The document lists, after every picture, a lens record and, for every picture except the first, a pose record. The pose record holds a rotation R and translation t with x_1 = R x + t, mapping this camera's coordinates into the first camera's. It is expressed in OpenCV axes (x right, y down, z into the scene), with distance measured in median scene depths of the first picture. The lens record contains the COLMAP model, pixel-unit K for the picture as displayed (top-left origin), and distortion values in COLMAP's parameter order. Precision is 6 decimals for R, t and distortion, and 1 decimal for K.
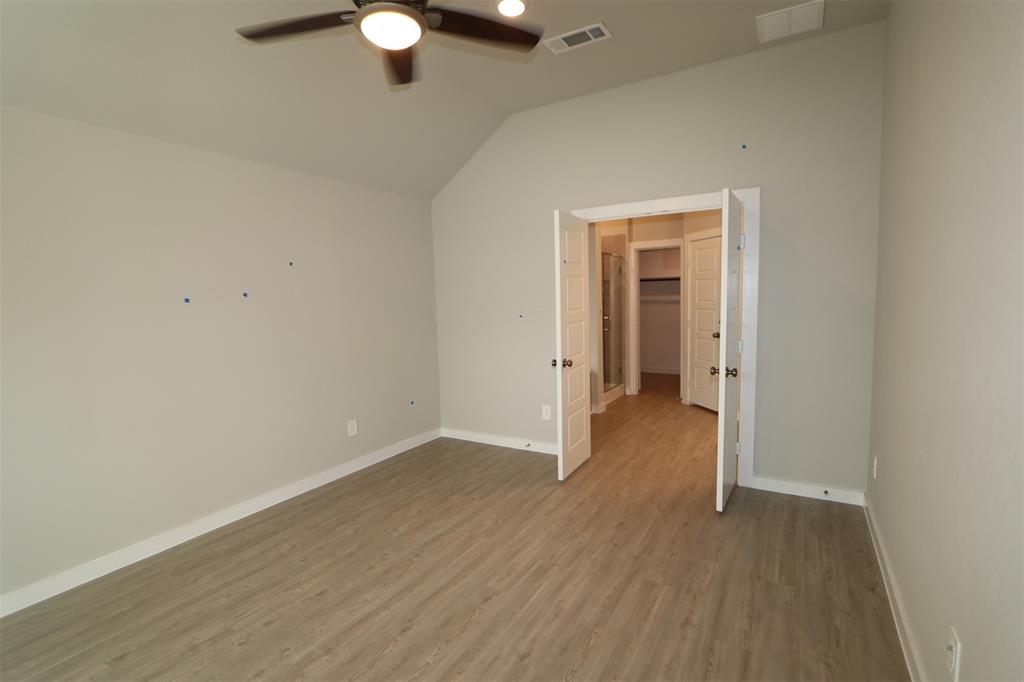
lens RADIAL K [[476.1, 0, 507.3], [0, 476.1, 337.6], [0, 0, 1]] dist [-0.017884, 0.003197]
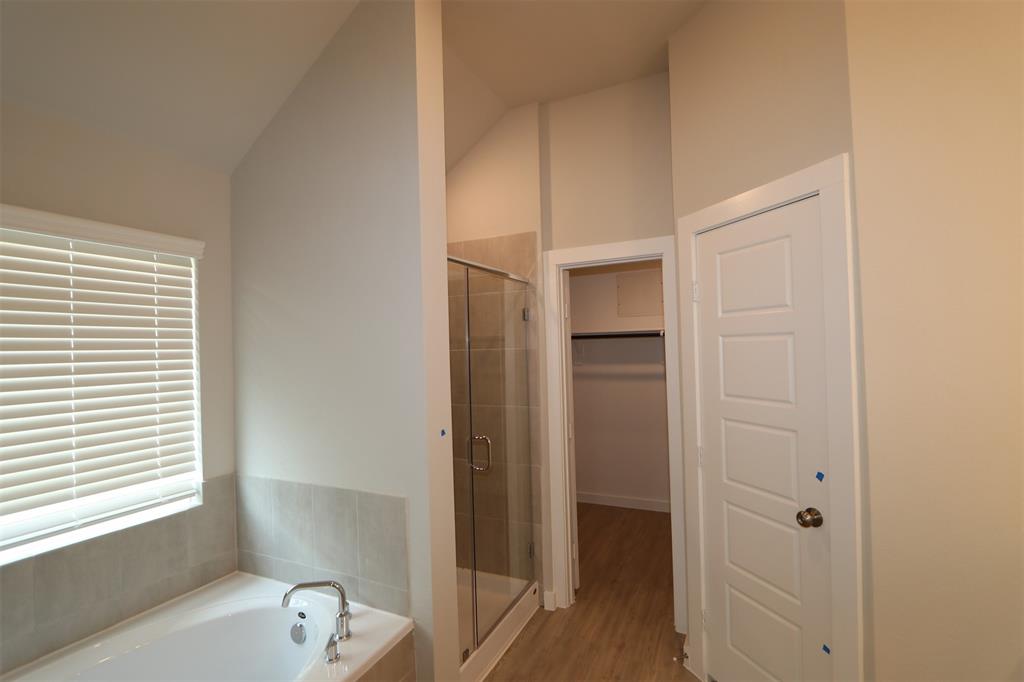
lens RADIAL K [[476.1, 0, 513.3], [0, 476.1, 338.3], [0, 0, 1]] dist [-0.017884, 0.003197]
pose [[0.990888, 0.006048, 0.134552, 0.169059], [0.009564, 0.993310, -0.115085, -0.070527], [-0.134347, 0.115323, 0.984201, 0.581800]]
